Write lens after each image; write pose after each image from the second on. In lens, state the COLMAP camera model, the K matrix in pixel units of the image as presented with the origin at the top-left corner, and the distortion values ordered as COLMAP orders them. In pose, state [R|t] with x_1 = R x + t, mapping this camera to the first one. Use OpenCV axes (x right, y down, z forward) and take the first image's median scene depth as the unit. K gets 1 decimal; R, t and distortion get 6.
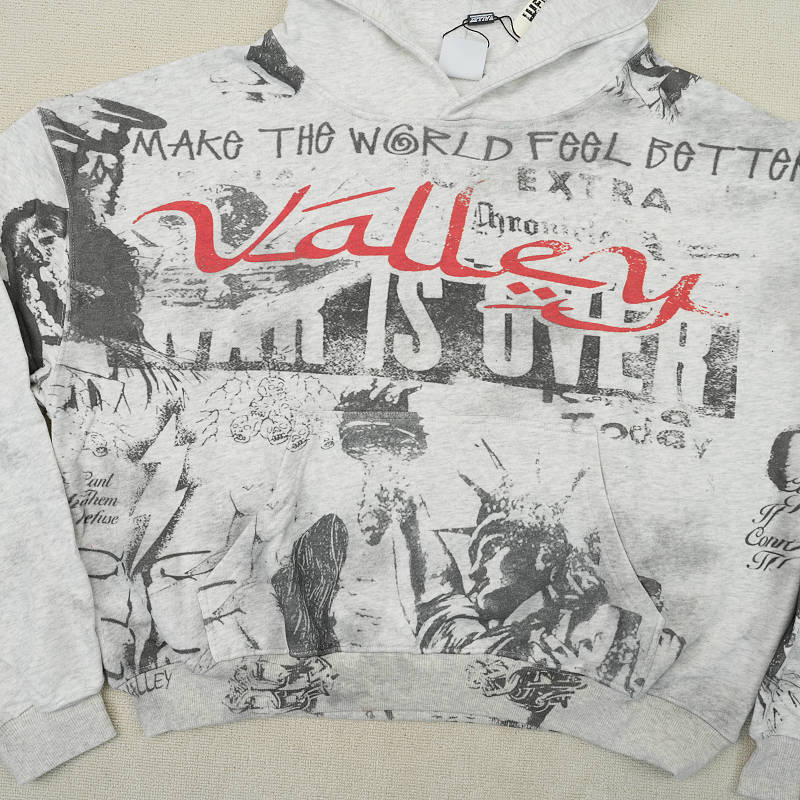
lens RADIAL K [[833.4, 0, 400.0], [0, 833.4, 400.0], [0, 0, 1]] dist [-0.017919, 0.015679]
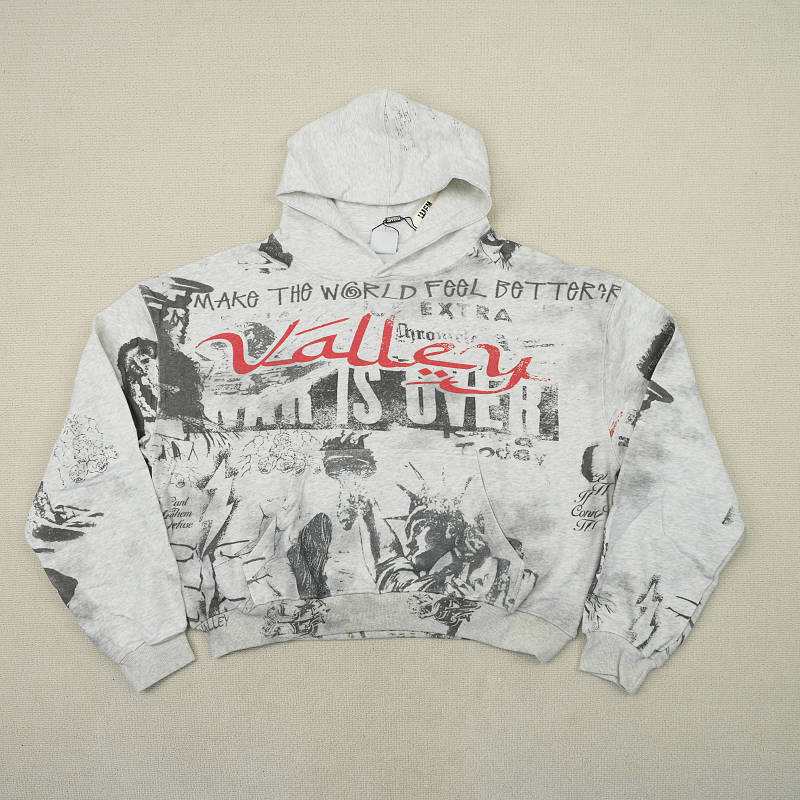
lens RADIAL K [[833.4, 0, 400.0], [0, 833.4, 400.0], [0, 0, 1]] dist [-0.017919, 0.015679]
pose [[0.998125, -0.060829, 0.006778, 0.076277], [0.061201, 0.990572, -0.122562, 0.126468], [0.000742, 0.122747, 0.992438, -0.672004]]
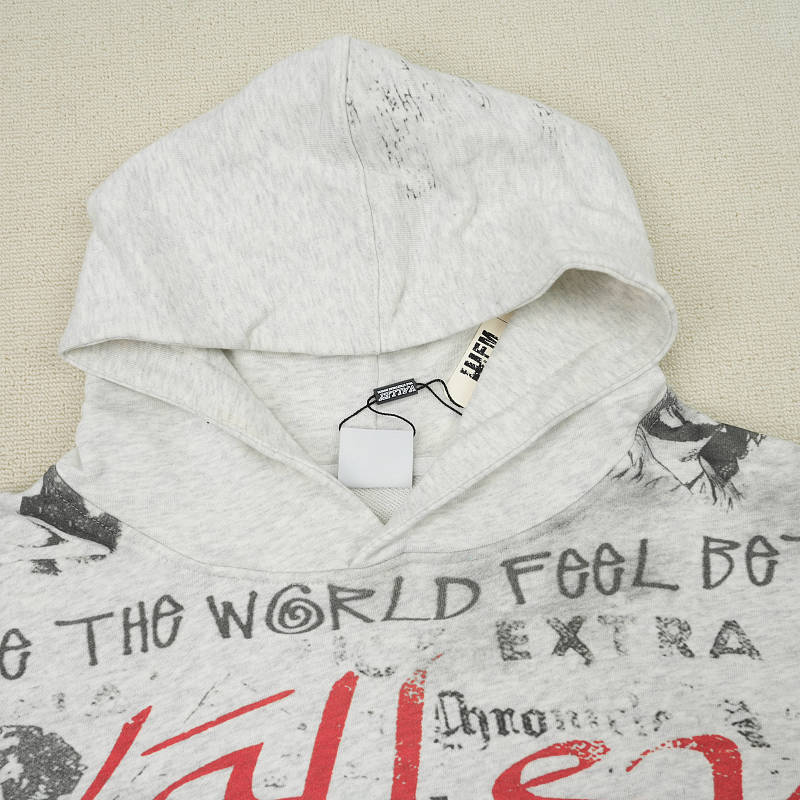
lens RADIAL K [[833.4, 0, 400.0], [0, 833.4, 400.0], [0, 0, 1]] dist [-0.017919, 0.015679]
pose [[0.988466, -0.146960, 0.036574, 0.076323], [0.151130, 0.972750, -0.175830, -0.340440], [-0.009738, 0.179330, 0.983741, 0.386346]]
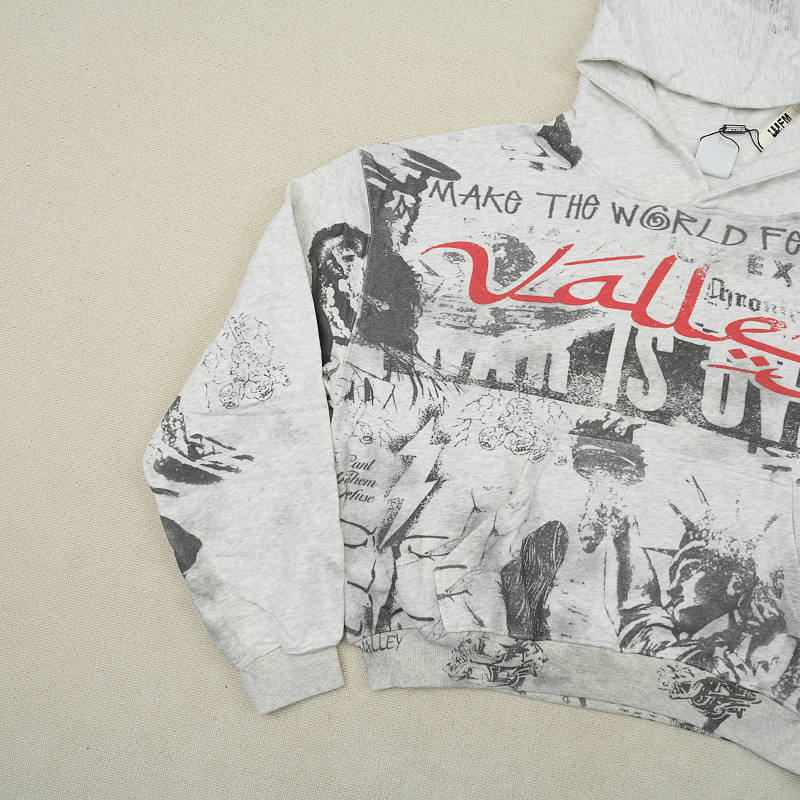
lens RADIAL K [[833.4, 0, 400.0], [0, 833.4, 400.0], [0, 0, 1]] dist [-0.017919, 0.015679]
pose [[0.989213, 0.143803, -0.027881, -0.290110], [-0.145397, 0.987056, -0.067678, 0.080009], [0.017788, 0.071001, 0.997318, -0.179912]]
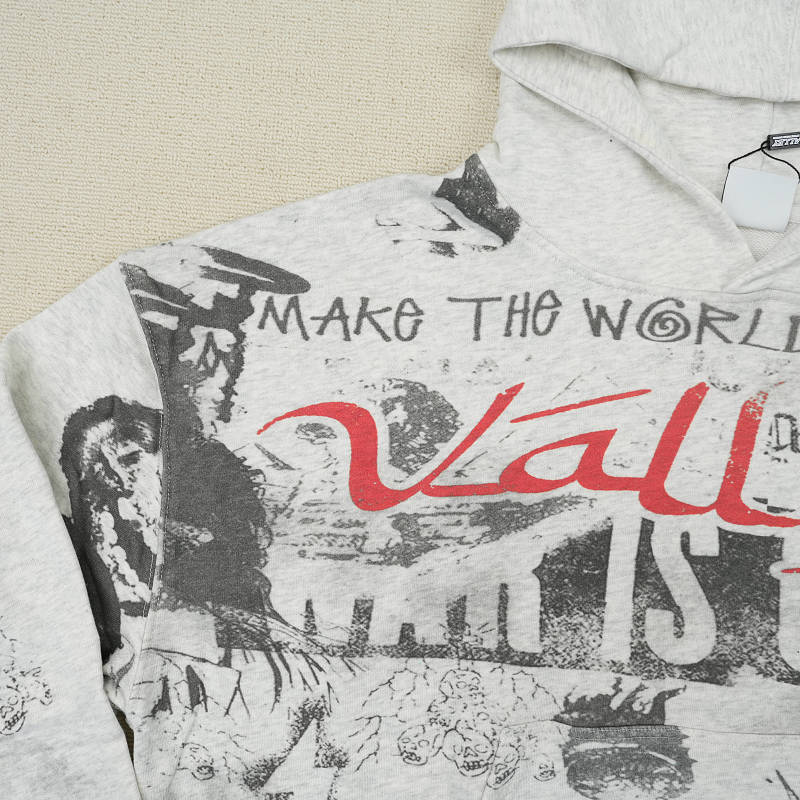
lens RADIAL K [[833.4, 0, 400.0], [0, 833.4, 400.0], [0, 0, 1]] dist [-0.017919, 0.015679]
pose [[0.999808, 0.017918, -0.007985, -0.202683], [-0.017946, 0.999833, -0.003442, -0.241615], [0.007922, 0.003585, 0.999962, 0.330585]]
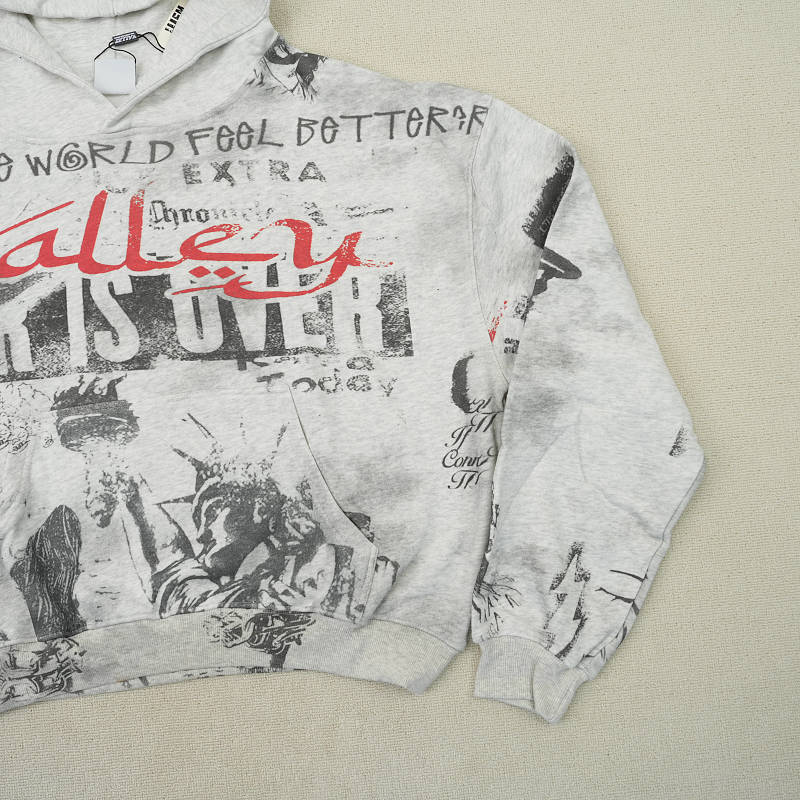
lens RADIAL K [[833.4, 0, 400.0], [0, 833.4, 400.0], [0, 0, 1]] dist [-0.017919, 0.015679]
pose [[0.985116, -0.169900, 0.026075, 0.344430], [0.170744, 0.984709, -0.034567, 0.114051], [-0.019803, 0.038505, 0.999062, -0.091163]]
